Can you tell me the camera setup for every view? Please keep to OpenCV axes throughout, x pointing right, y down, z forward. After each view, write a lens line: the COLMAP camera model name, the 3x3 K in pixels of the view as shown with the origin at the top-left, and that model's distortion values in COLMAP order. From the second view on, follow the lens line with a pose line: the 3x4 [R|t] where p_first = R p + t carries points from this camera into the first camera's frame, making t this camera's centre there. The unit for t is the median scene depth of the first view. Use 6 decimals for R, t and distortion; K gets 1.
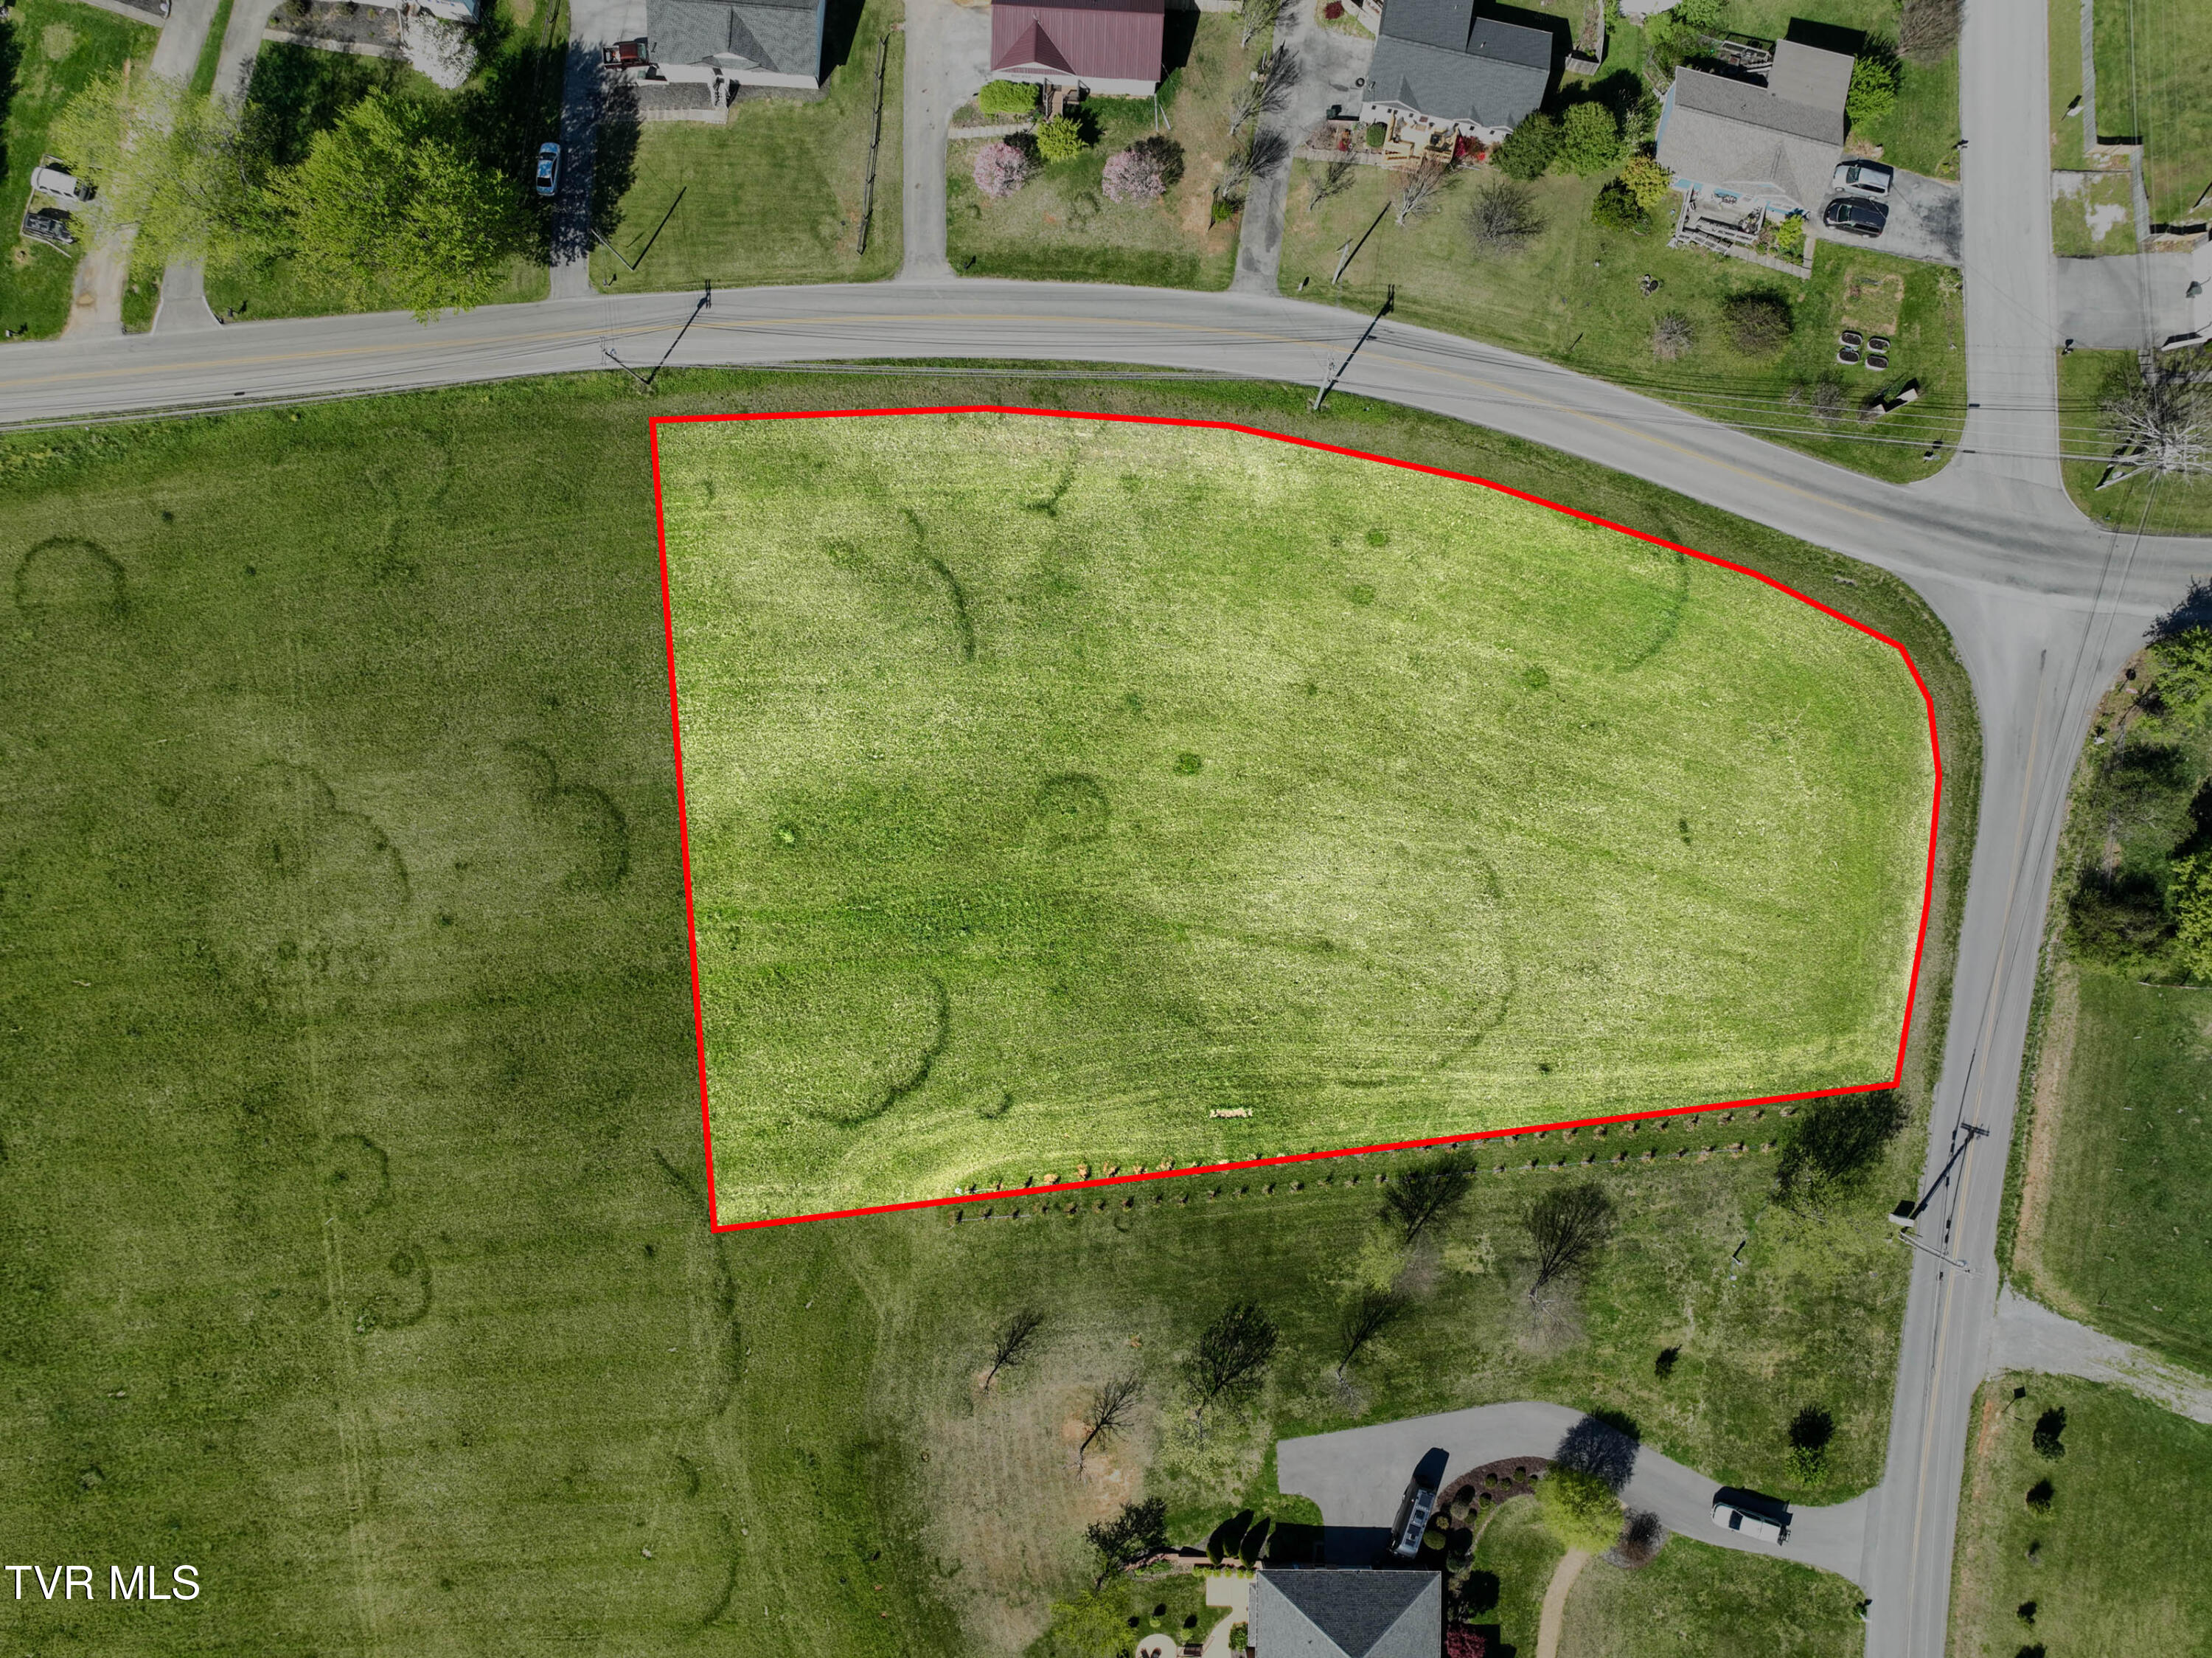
lens RADIAL K [[1539.5, 0, 1111.2], [0, 1539.5, 834.4], [0, 0, 1]] dist [-0.015750, 0.025127]
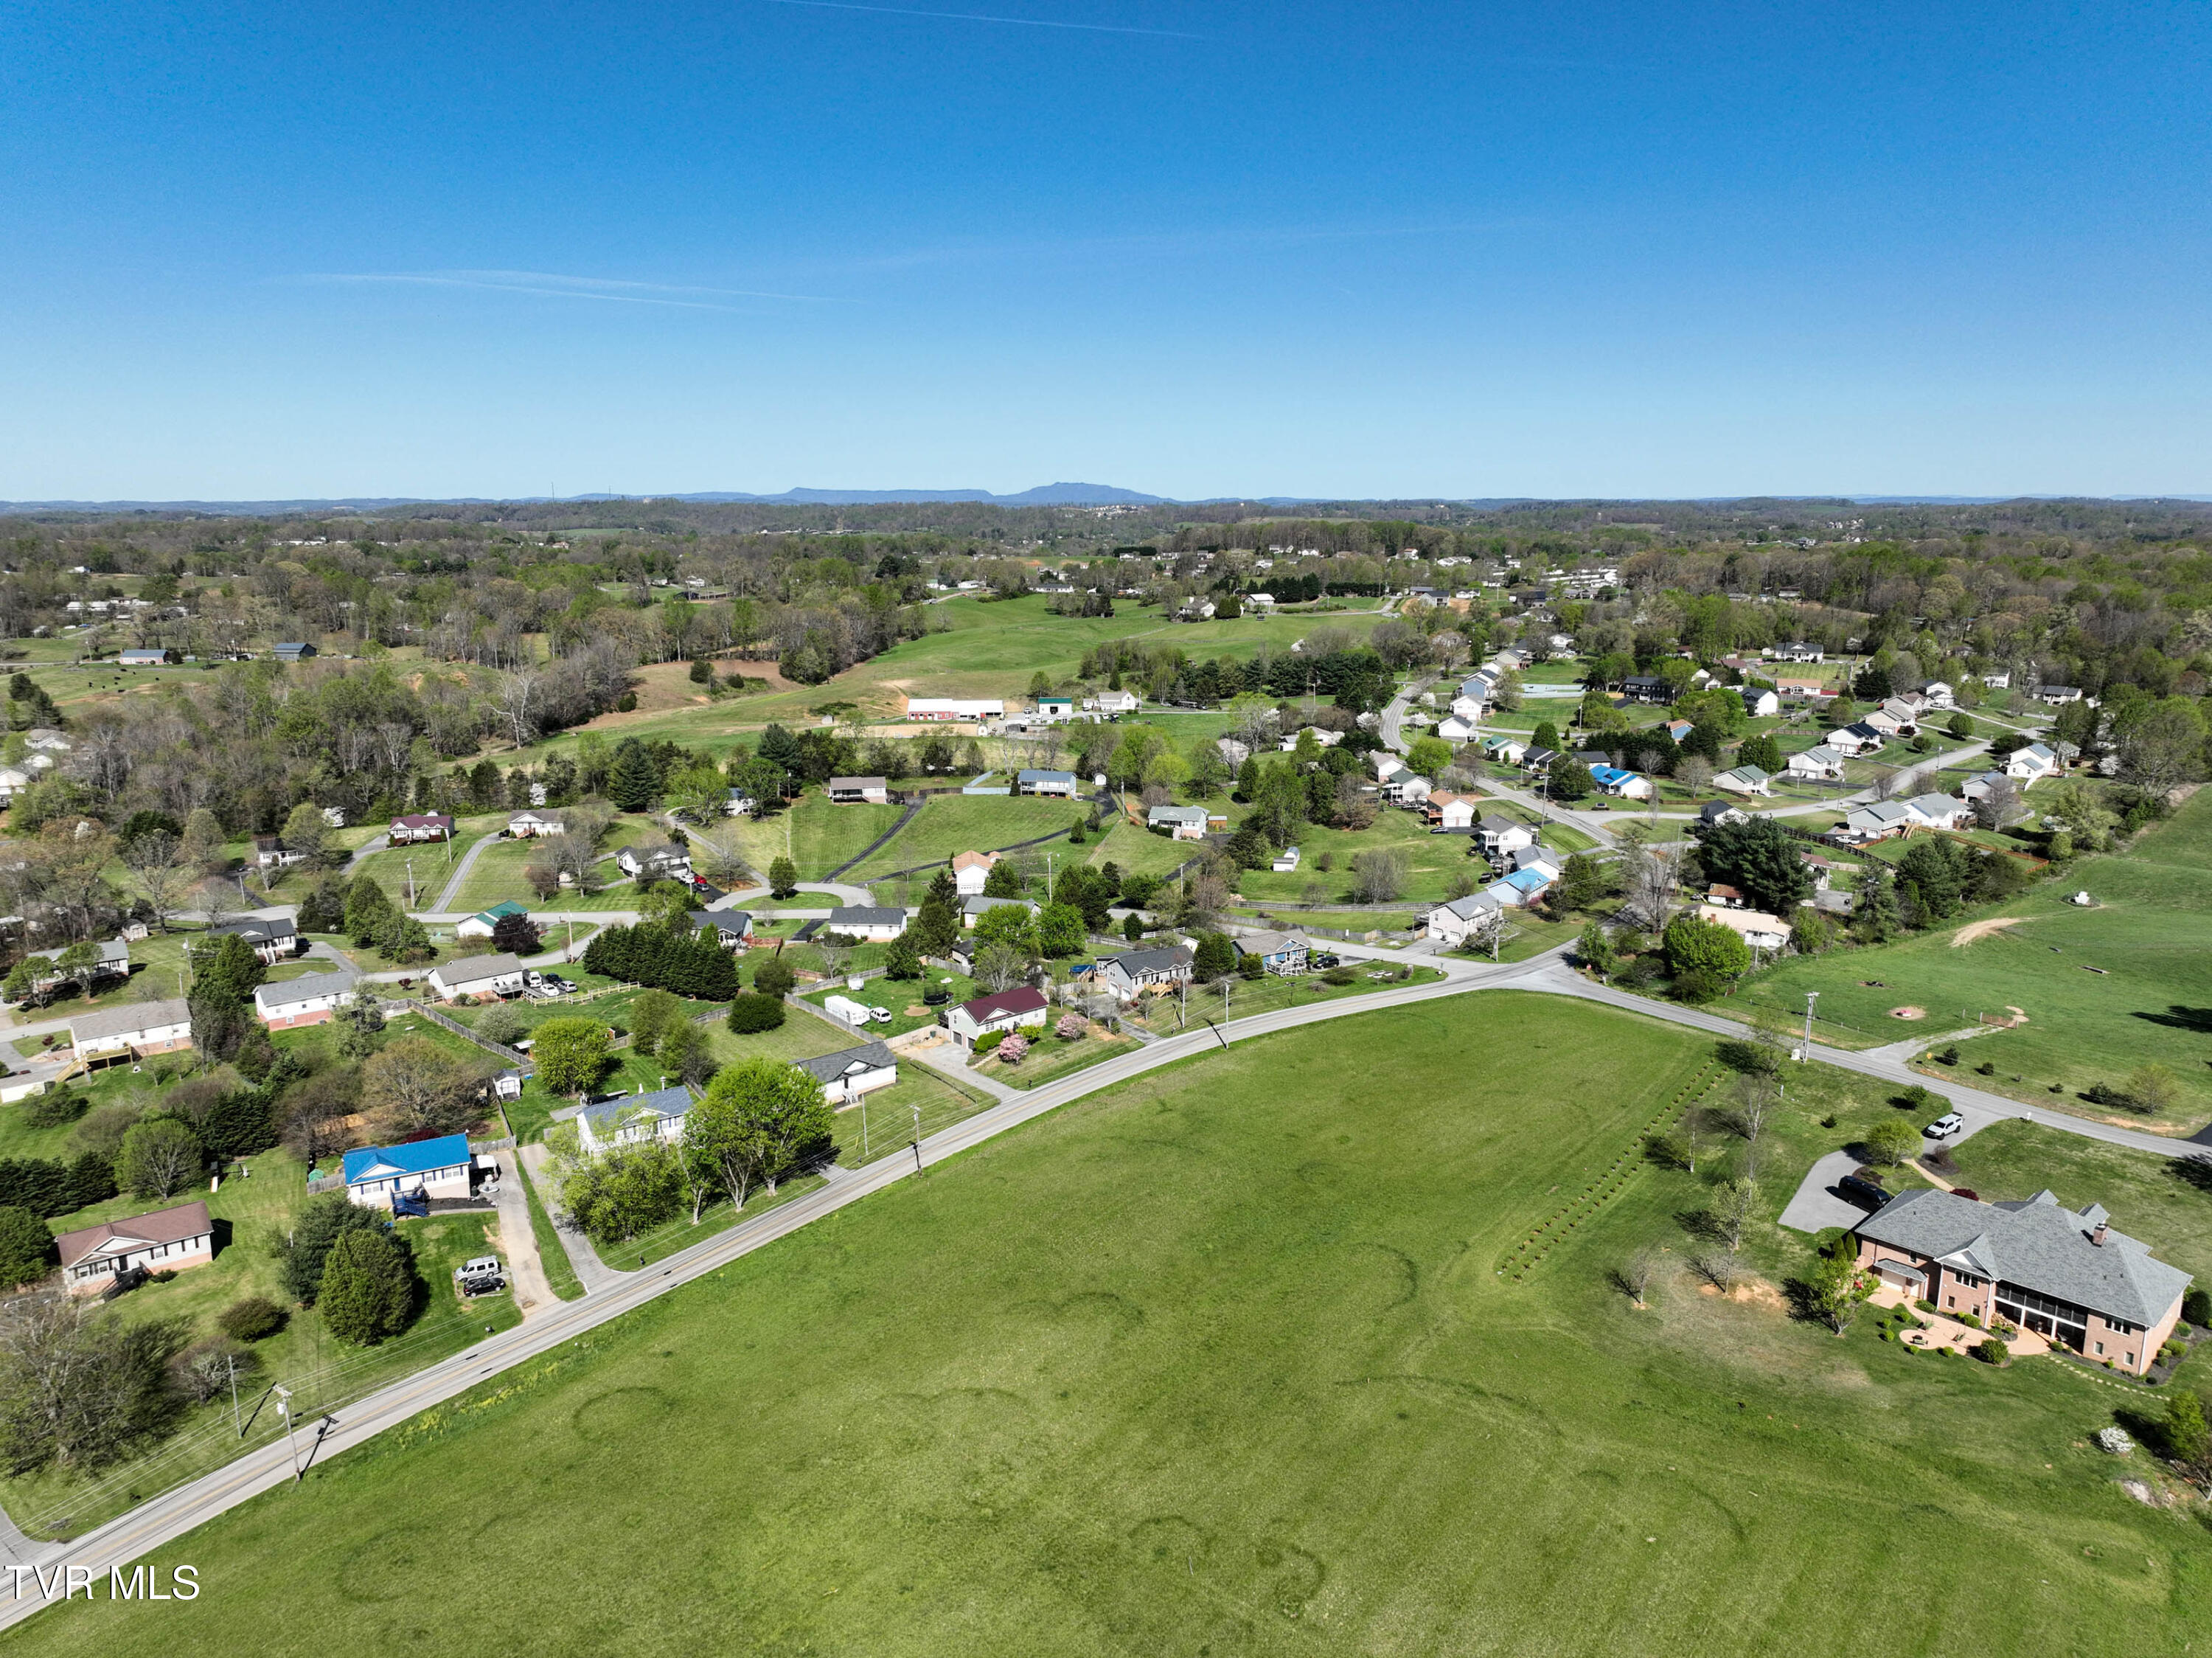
lens RADIAL K [[1539.5, 0, 1103.9], [0, 1539.5, 829.9], [0, 0, 1]] dist [-0.015750, 0.025127]
pose [[0.711562, -0.163711, 0.683285, -1.162359], [0.702493, 0.184450, -0.687373, 0.816864], [-0.013501, 0.969111, 0.246254, 0.303117]]
